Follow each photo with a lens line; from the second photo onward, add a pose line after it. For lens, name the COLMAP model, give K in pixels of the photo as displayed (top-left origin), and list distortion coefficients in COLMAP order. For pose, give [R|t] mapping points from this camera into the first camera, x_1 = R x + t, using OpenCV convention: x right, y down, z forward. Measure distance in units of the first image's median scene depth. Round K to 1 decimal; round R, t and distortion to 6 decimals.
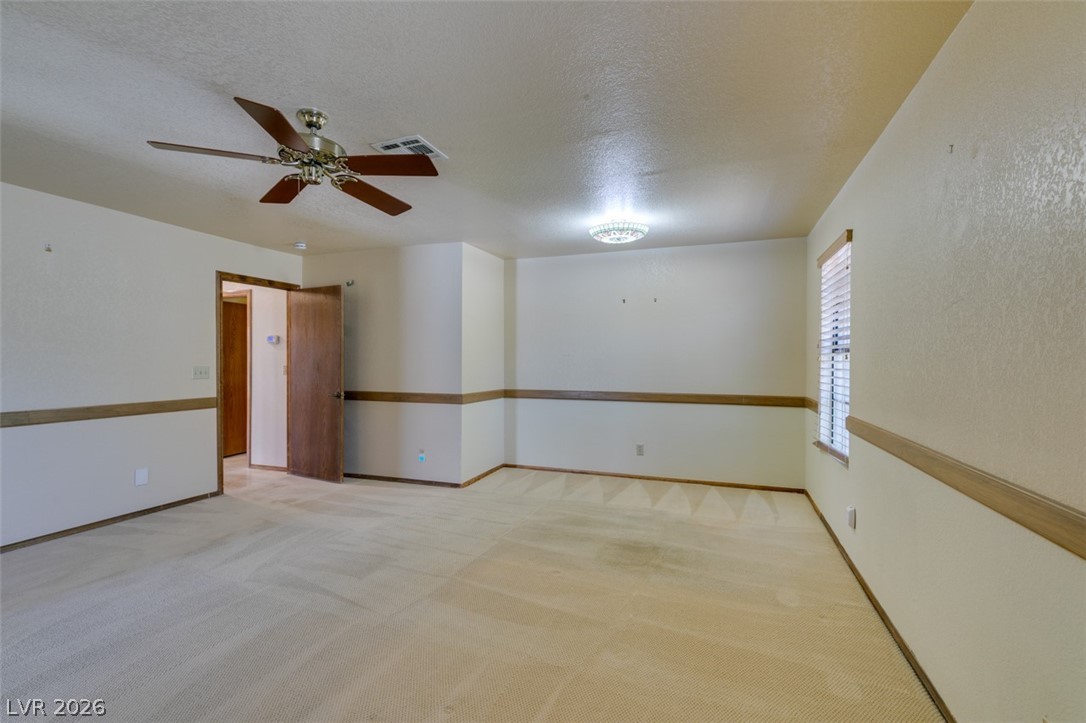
lens RADIAL K [[484.6, 0, 543.3], [0, 484.6, 360.3], [0, 0, 1]] dist [-0.000294, 0.001136]
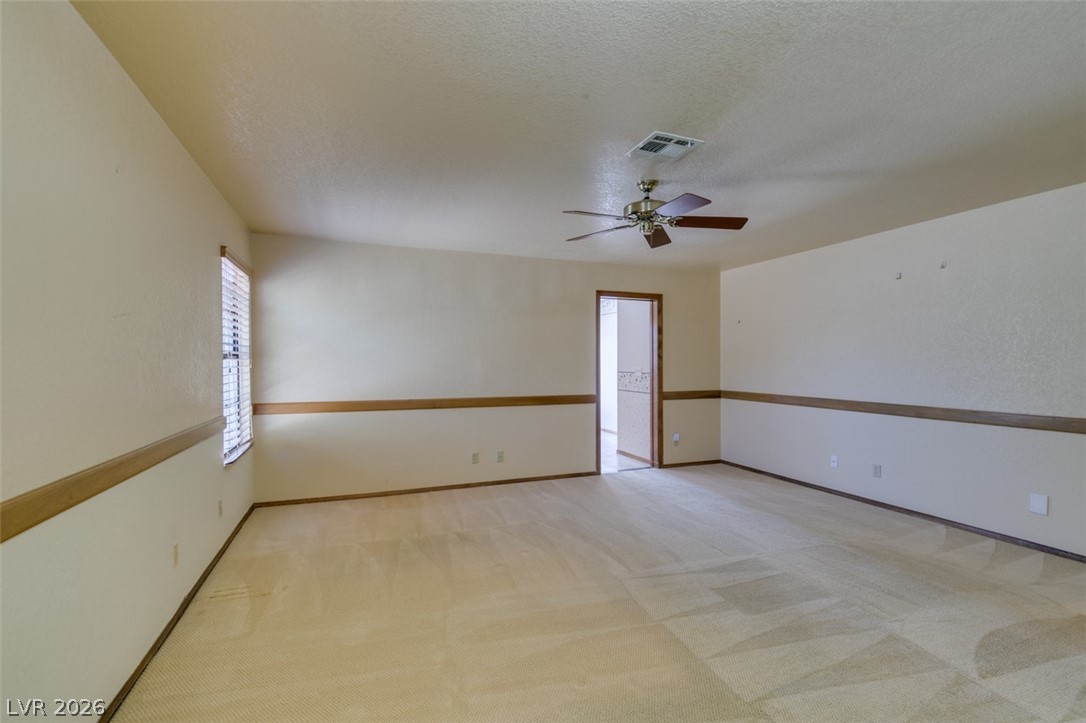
lens RADIAL K [[484.6, 0, 541.3], [0, 484.6, 369.0], [0, 0, 1]] dist [-0.000294, 0.001136]
pose [[-0.756544, 0.006117, -0.653914, 0.393095], [-0.000039, 0.999956, 0.009400, -0.001880], [0.653943, 0.007137, -0.756510, 1.145775]]
